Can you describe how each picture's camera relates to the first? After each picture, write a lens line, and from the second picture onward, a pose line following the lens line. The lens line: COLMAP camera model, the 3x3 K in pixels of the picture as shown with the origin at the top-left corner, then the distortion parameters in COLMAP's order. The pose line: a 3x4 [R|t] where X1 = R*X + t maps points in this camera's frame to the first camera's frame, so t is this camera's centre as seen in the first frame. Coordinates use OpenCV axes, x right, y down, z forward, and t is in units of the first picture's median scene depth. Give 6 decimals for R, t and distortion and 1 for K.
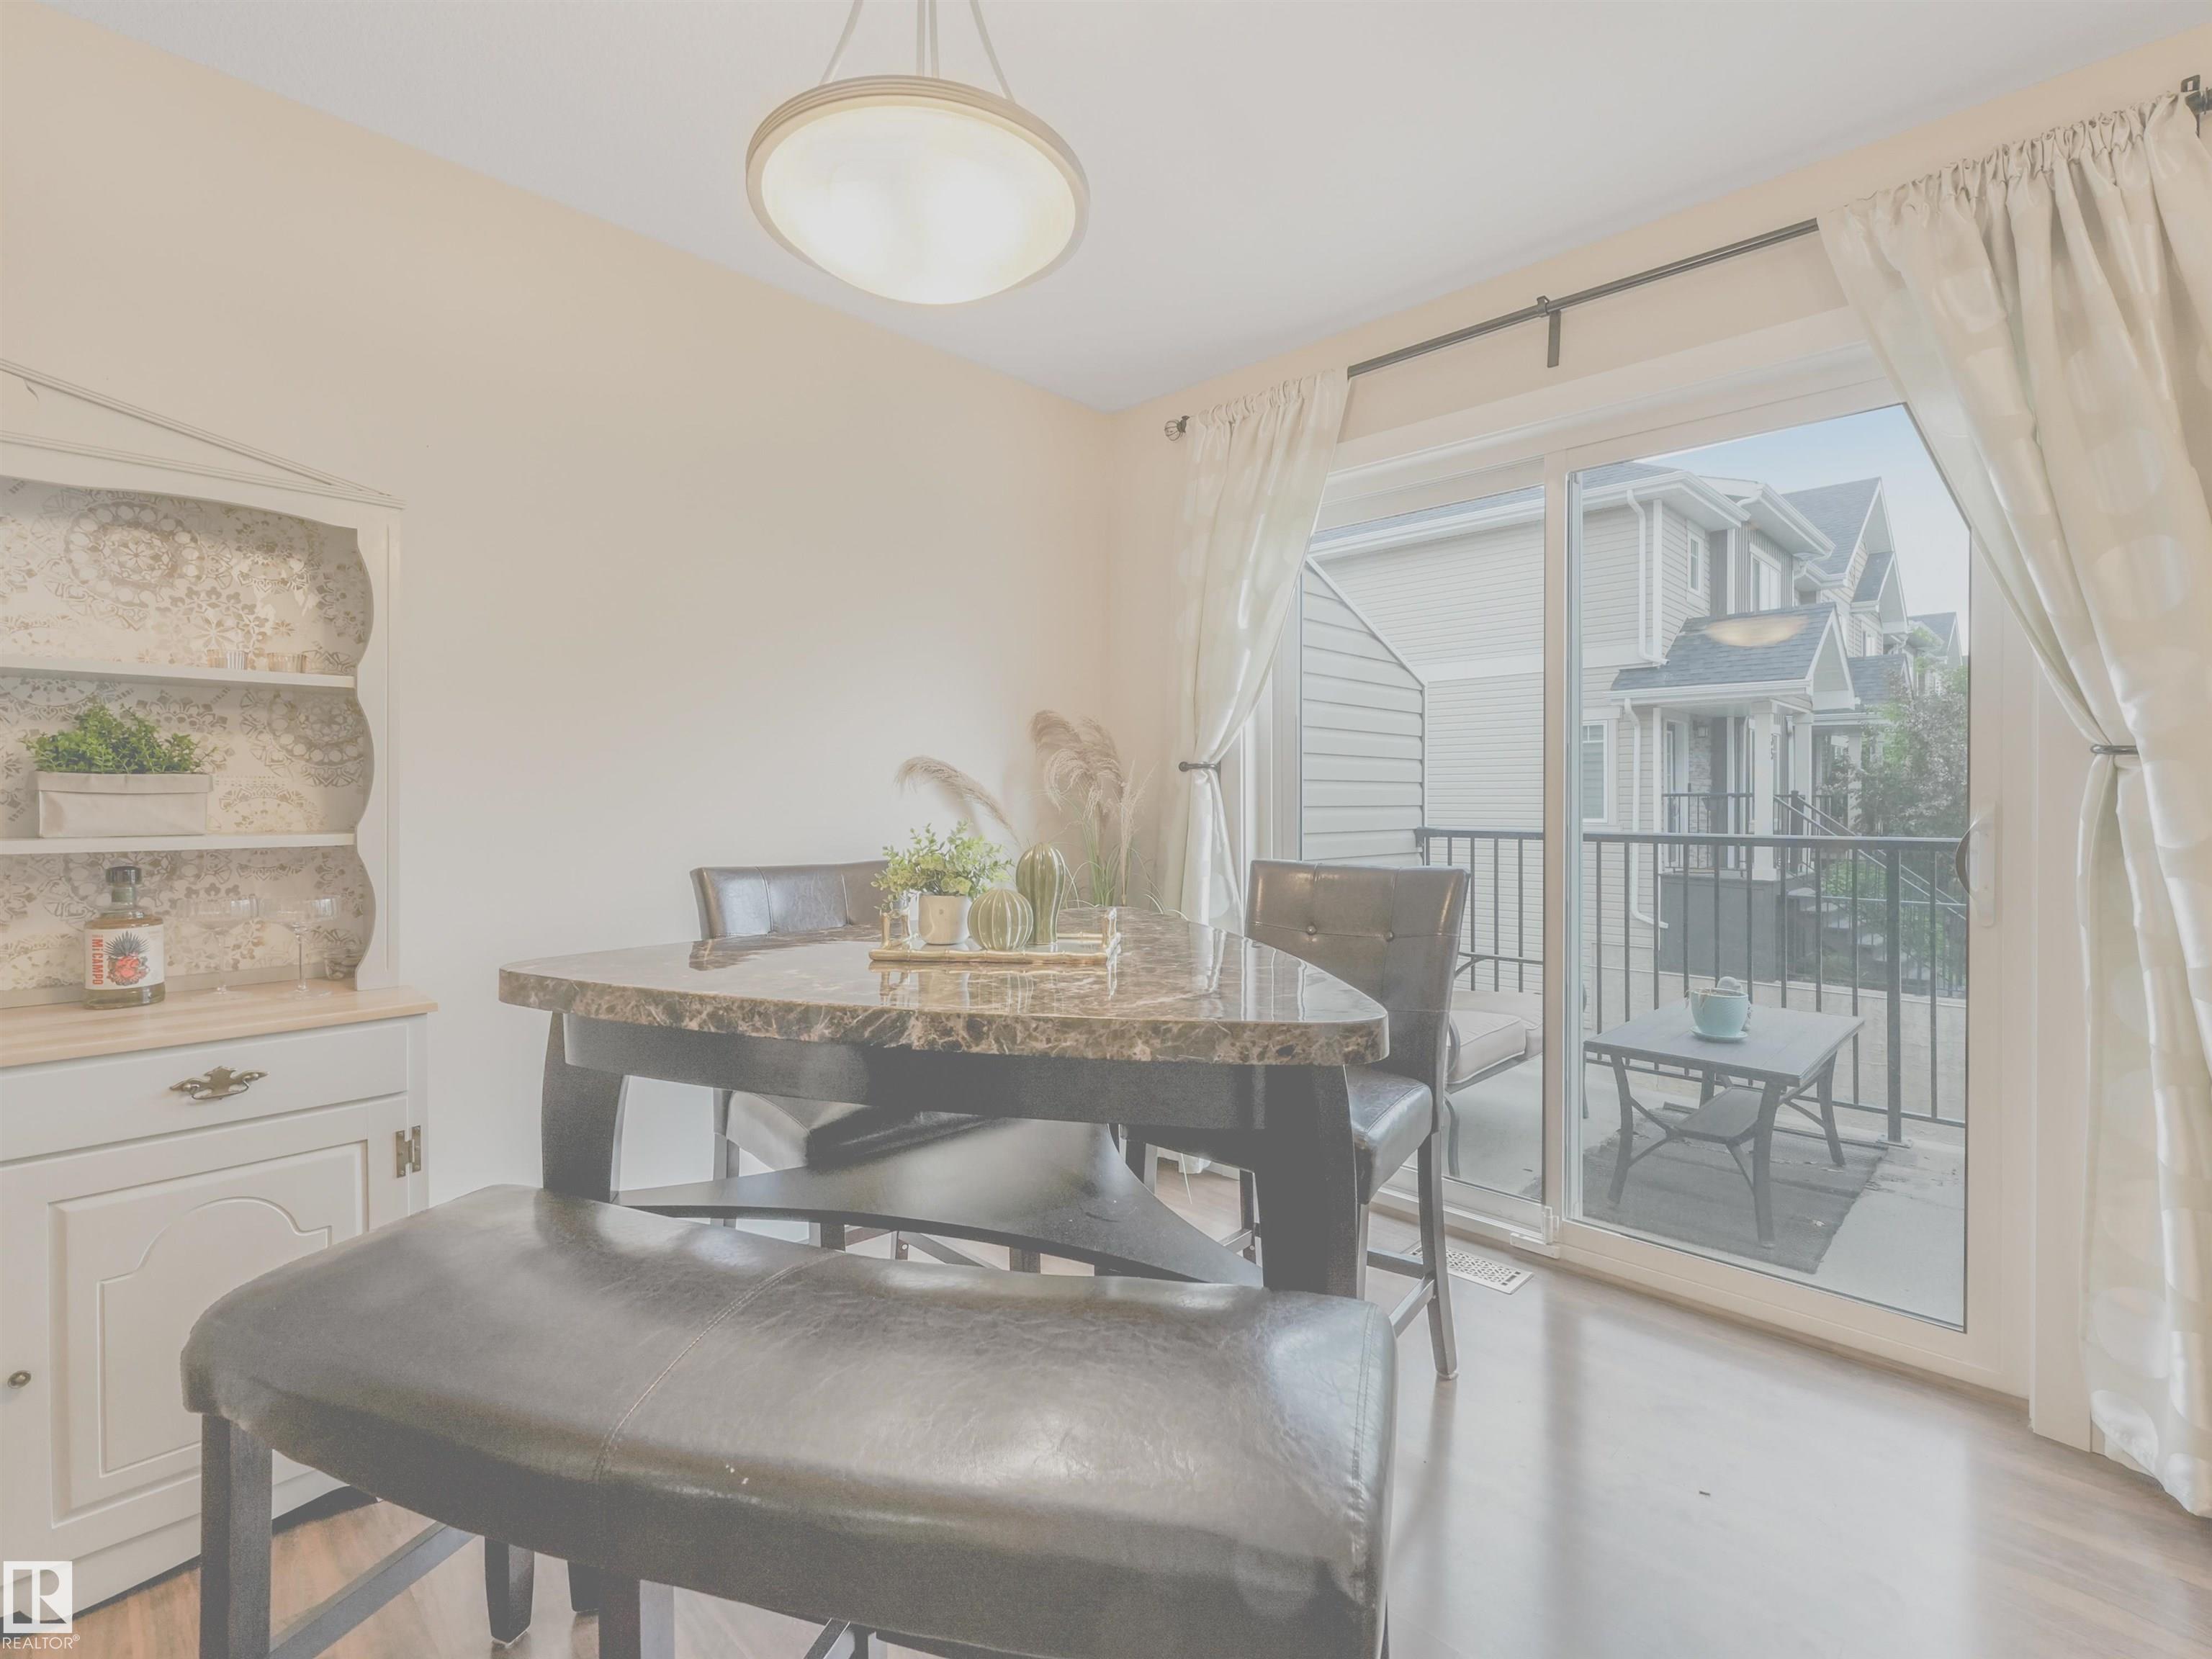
lens RADIAL K [[1031.5, 0, 1117.7], [0, 1031.5, 818.8], [0, 0, 1]] dist [-0.002235, -0.000088]
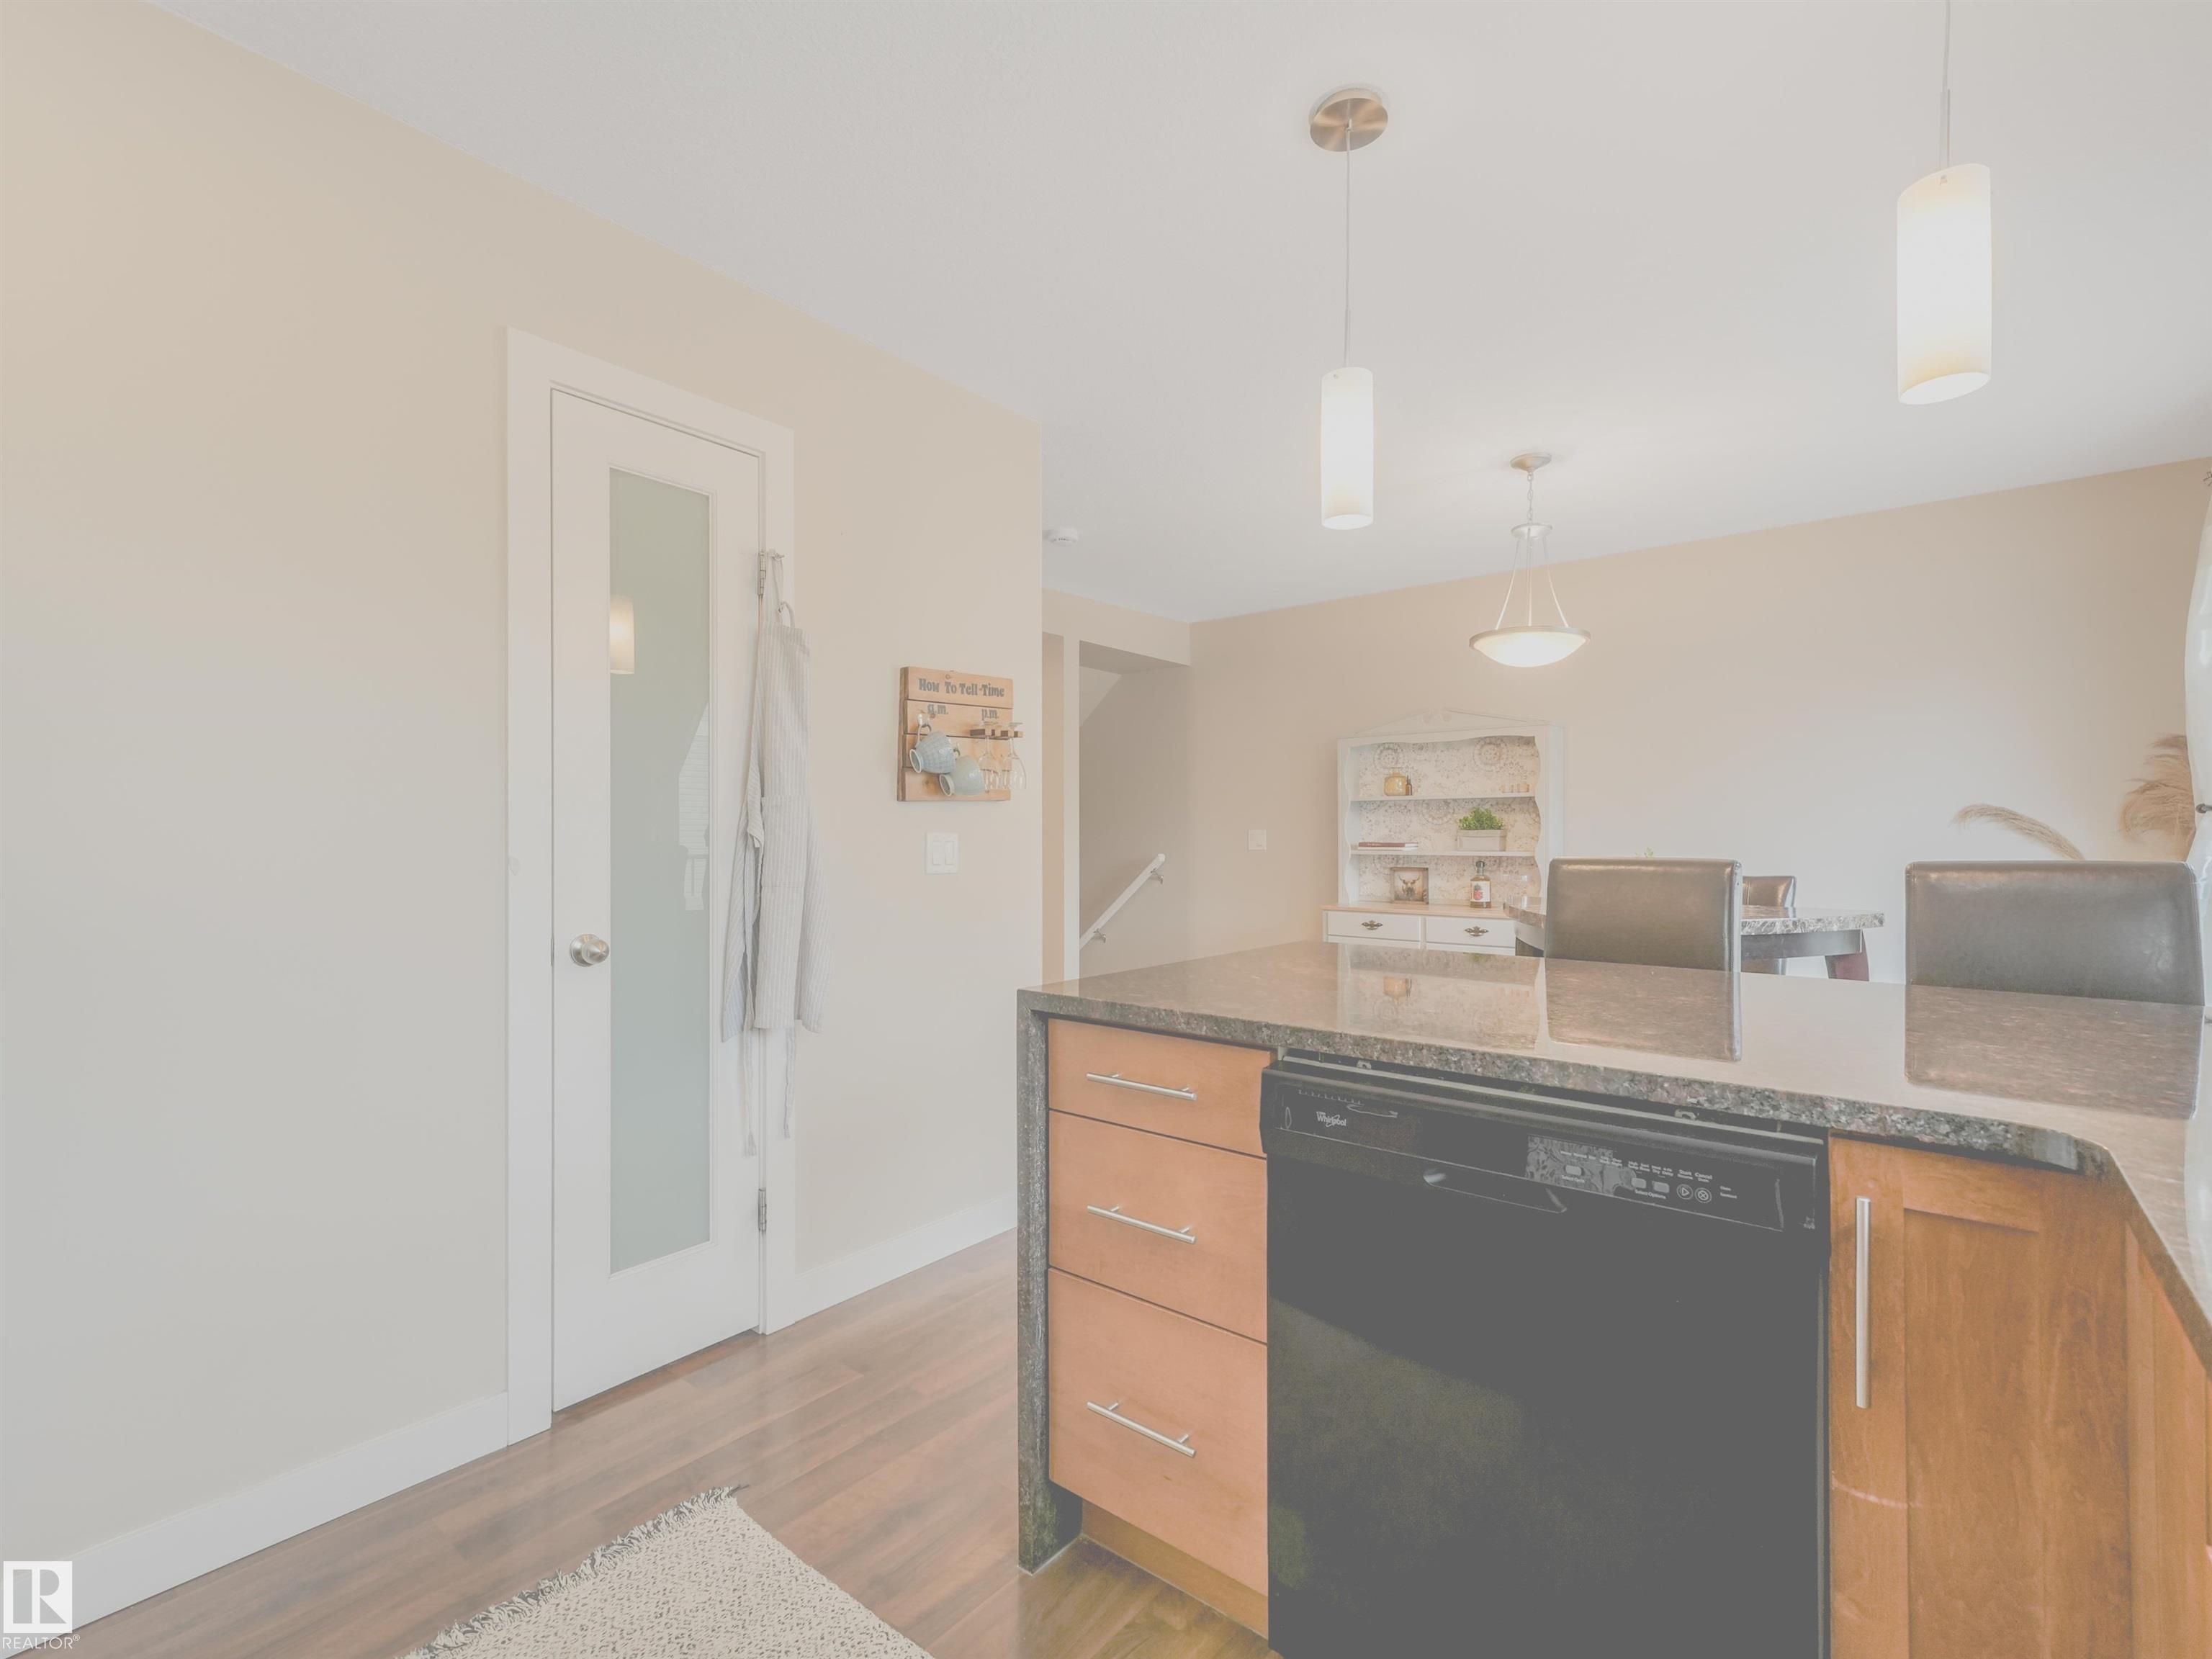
lens RADIAL K [[976.0, 0, 1106.7], [0, 976.0, 840.9], [0, 0, 1]] dist [-0.000247, -0.000352]
pose [[0.078686, 0.003681, -0.996893, 1.680140], [-0.020497, 0.999788, 0.002074, 0.004479], [0.996689, 0.020270, 0.078745, -0.284943]]
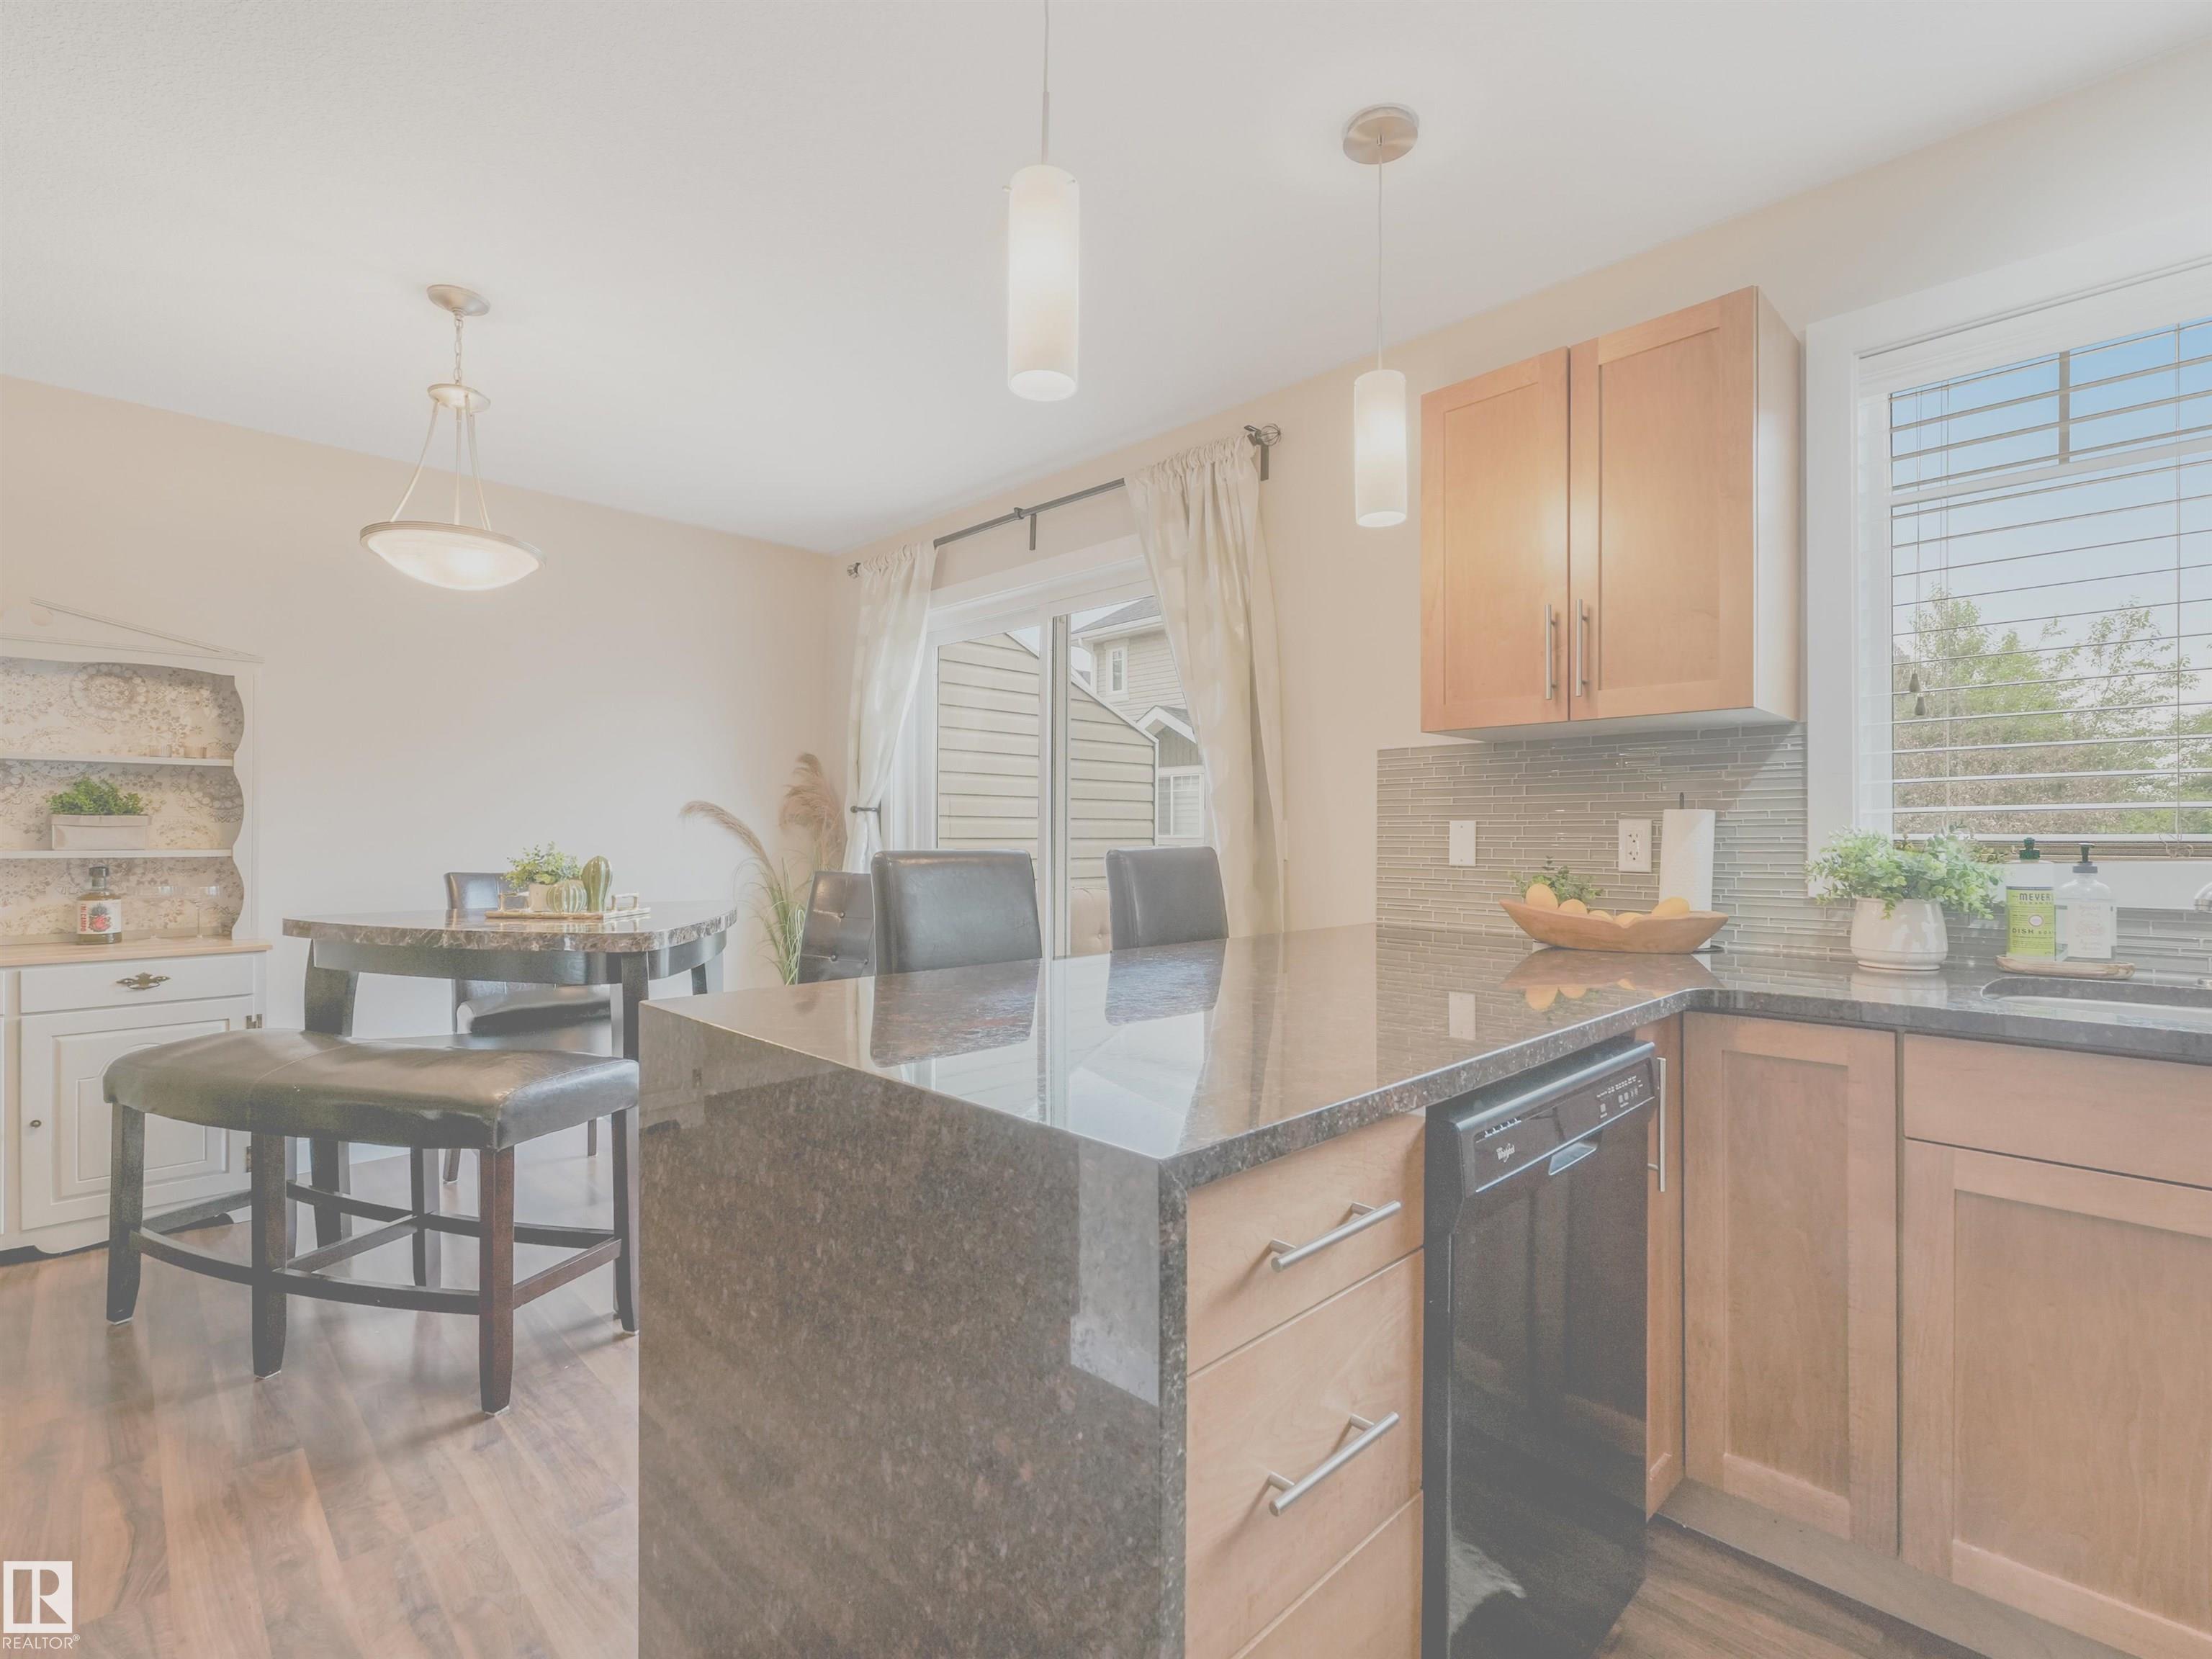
lens RADIAL K [[1020.0, 0, 1106.8], [0, 1020.0, 843.7], [0, 0, 1]] dist [0.000127, 0.000289]
pose [[0.999672, 0.004577, -0.025205, 0.805123], [-0.004782, 0.999956, -0.008071, 0.011560], [0.025167, 0.008188, 0.999650, -0.708718]]
